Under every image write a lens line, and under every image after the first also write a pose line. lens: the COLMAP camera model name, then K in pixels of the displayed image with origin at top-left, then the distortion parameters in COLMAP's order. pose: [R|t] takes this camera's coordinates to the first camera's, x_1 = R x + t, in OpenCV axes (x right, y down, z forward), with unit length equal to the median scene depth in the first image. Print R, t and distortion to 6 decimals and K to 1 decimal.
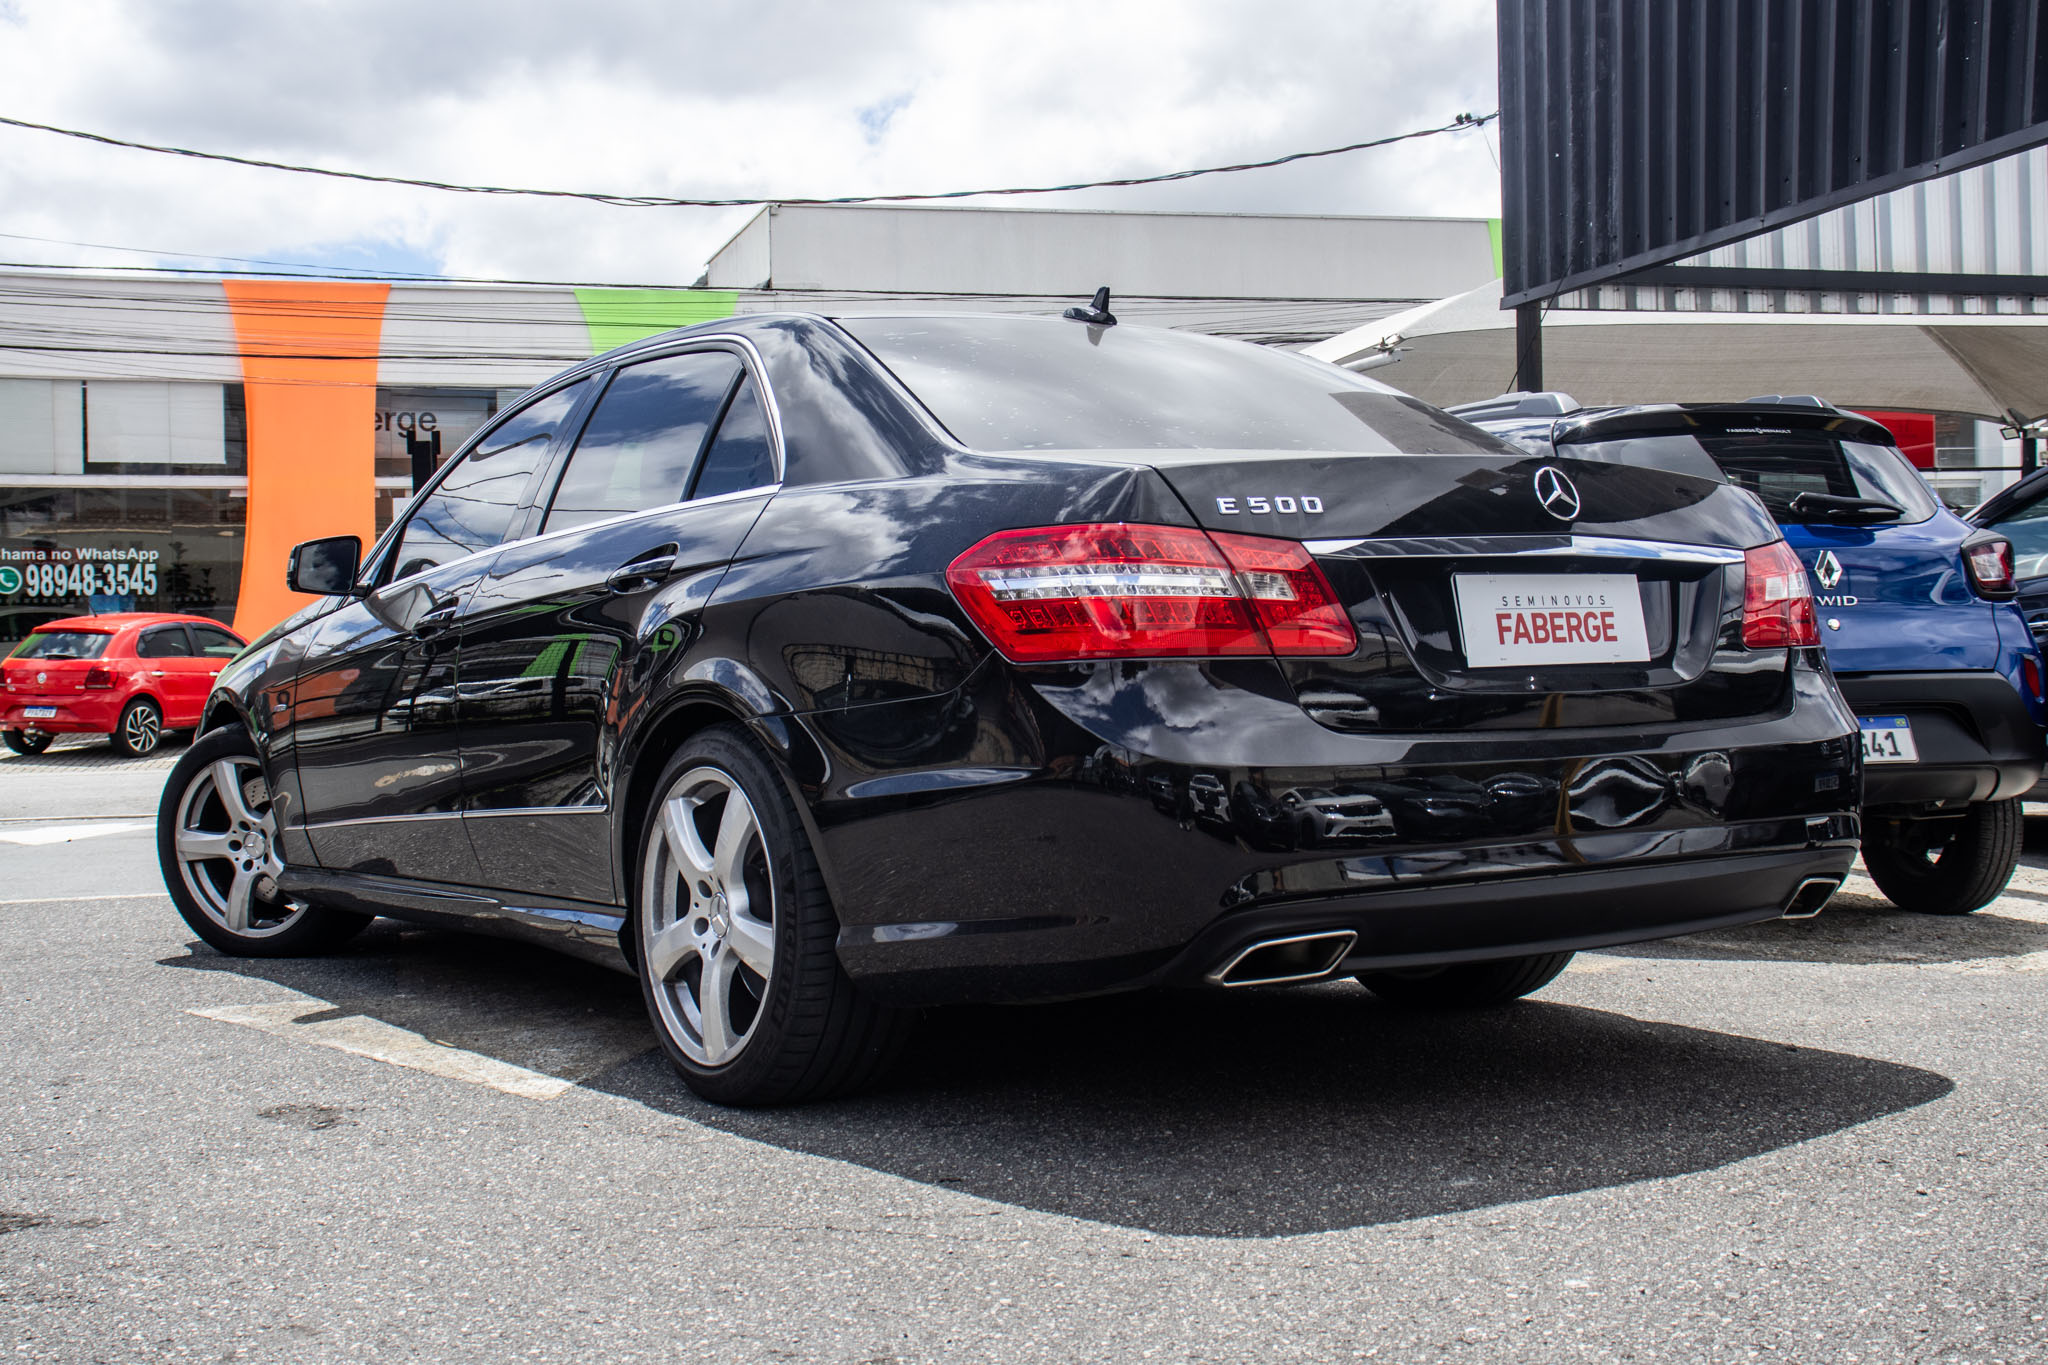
lens RADIAL K [[2410.1, 0, 1024.0], [0, 2410.1, 682.5], [0, 0, 1]] dist [-0.018078, 0.016459]
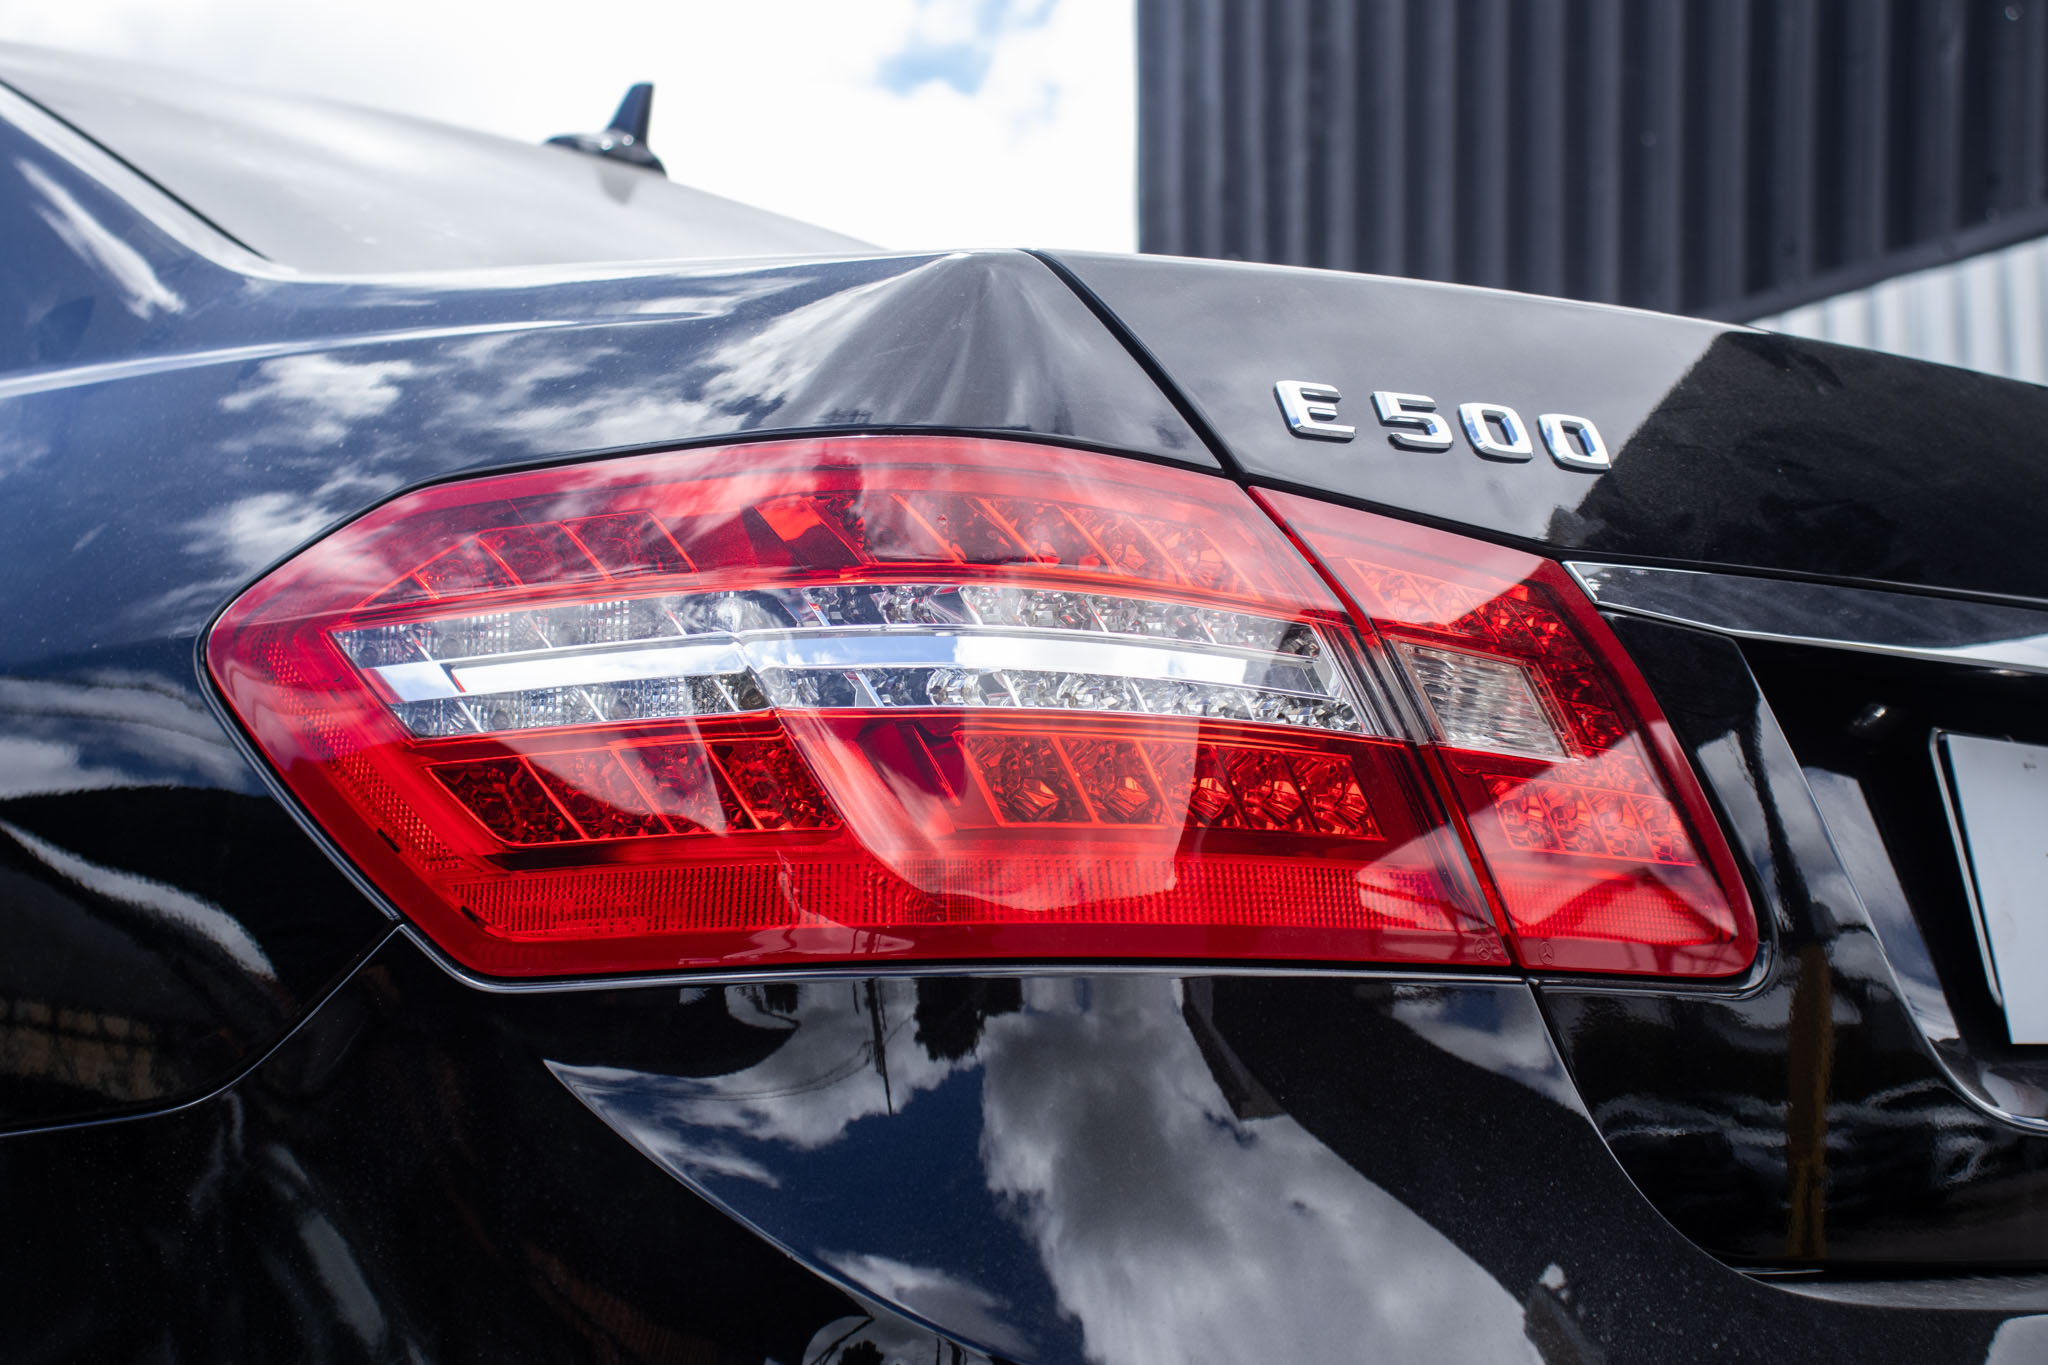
lens RADIAL K [[4162.3, 0, 1024.0], [0, 4162.3, 682.5], [0, 0, 1]] dist [0.024315, 0.175179]
pose [[0.985598, 0.037773, 0.164831, -0.021000], [-0.020337, 0.994136, -0.106211, 0.006424], [-0.167877, 0.101329, 0.980586, 0.534221]]
